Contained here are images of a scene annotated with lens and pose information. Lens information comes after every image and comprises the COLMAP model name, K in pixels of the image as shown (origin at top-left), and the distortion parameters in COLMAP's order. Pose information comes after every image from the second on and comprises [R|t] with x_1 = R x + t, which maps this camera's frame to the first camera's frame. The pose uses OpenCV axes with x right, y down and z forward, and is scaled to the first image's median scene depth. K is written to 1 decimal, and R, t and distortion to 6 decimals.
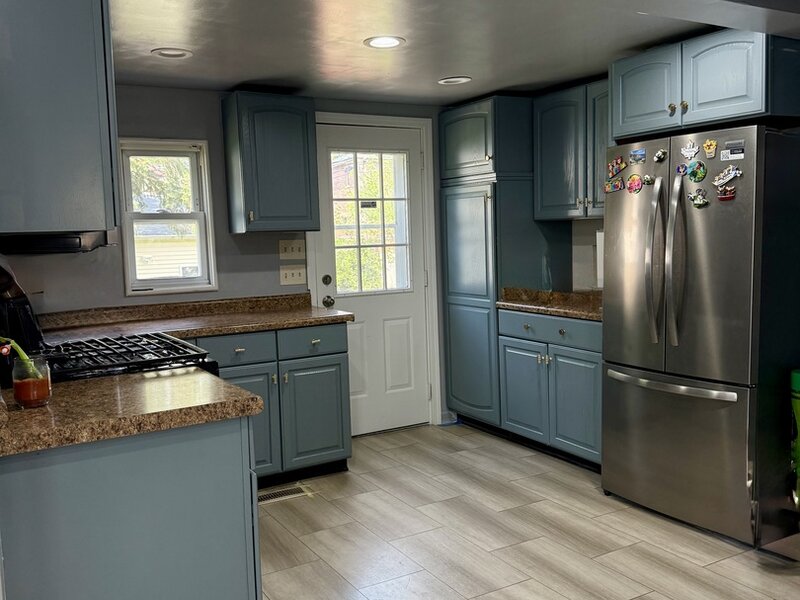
lens RADIAL K [[757.5, 0, 400.0], [0, 757.5, 300.0], [0, 0, 1]] dist [0.172631, -0.389180]
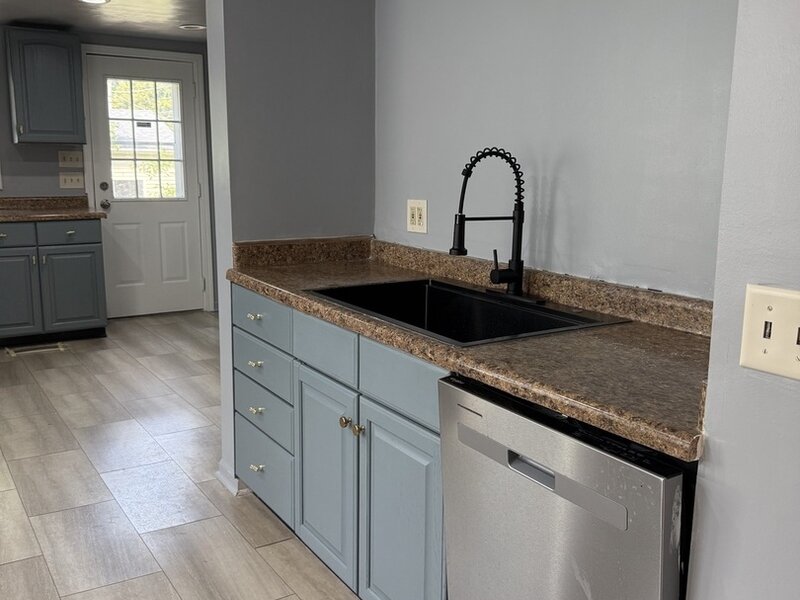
lens RADIAL K [[757.5, 0, 400.0], [0, 757.5, 300.0], [0, 0, 1]] dist [0.172631, -0.389180]
pose [[0.996991, 0.032363, 0.070437, 0.299928], [-0.038688, 0.995156, 0.090380, 0.025329], [-0.067171, -0.092833, 0.993413, -0.274647]]
